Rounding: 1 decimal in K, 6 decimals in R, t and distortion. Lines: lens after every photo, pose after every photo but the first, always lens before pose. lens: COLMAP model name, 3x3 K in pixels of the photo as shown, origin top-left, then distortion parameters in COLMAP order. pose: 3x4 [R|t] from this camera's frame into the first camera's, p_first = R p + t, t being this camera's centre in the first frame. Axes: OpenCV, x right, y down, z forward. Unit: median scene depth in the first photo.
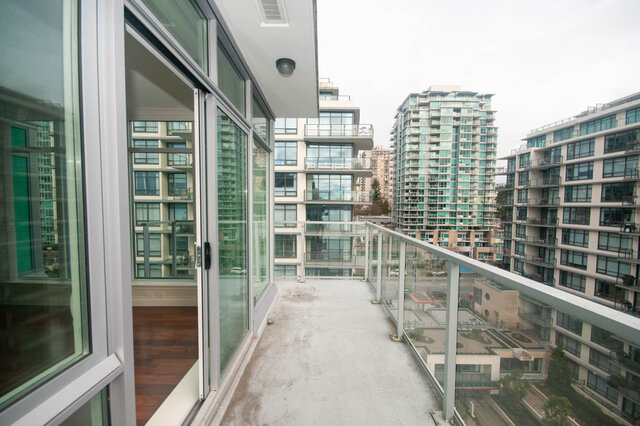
lens RADIAL K [[276.9, 0, 325.6], [0, 276.9, 224.8], [0, 0, 1]] dist [-0.013698, -0.001158]
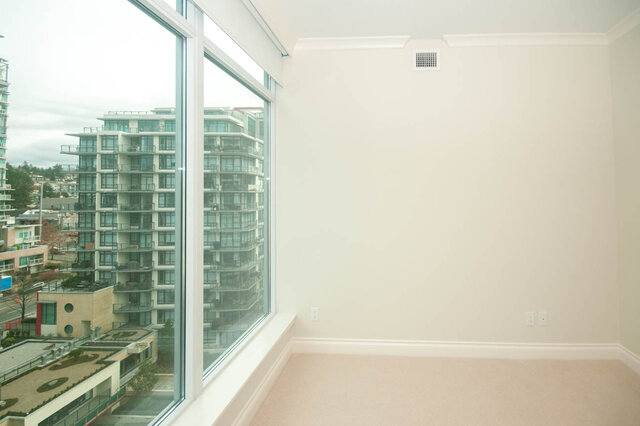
lens RADIAL K [[296.5, 0, 376.7], [0, 296.5, 187.1], [0, 0, 1]] dist [0.010617, -0.003219]
pose [[0.032048, 0.012305, 0.999411, -0.280796], [0.072348, 0.997273, -0.014598, -0.006293], [-0.996864, 0.072773, 0.031071, 0.090382]]
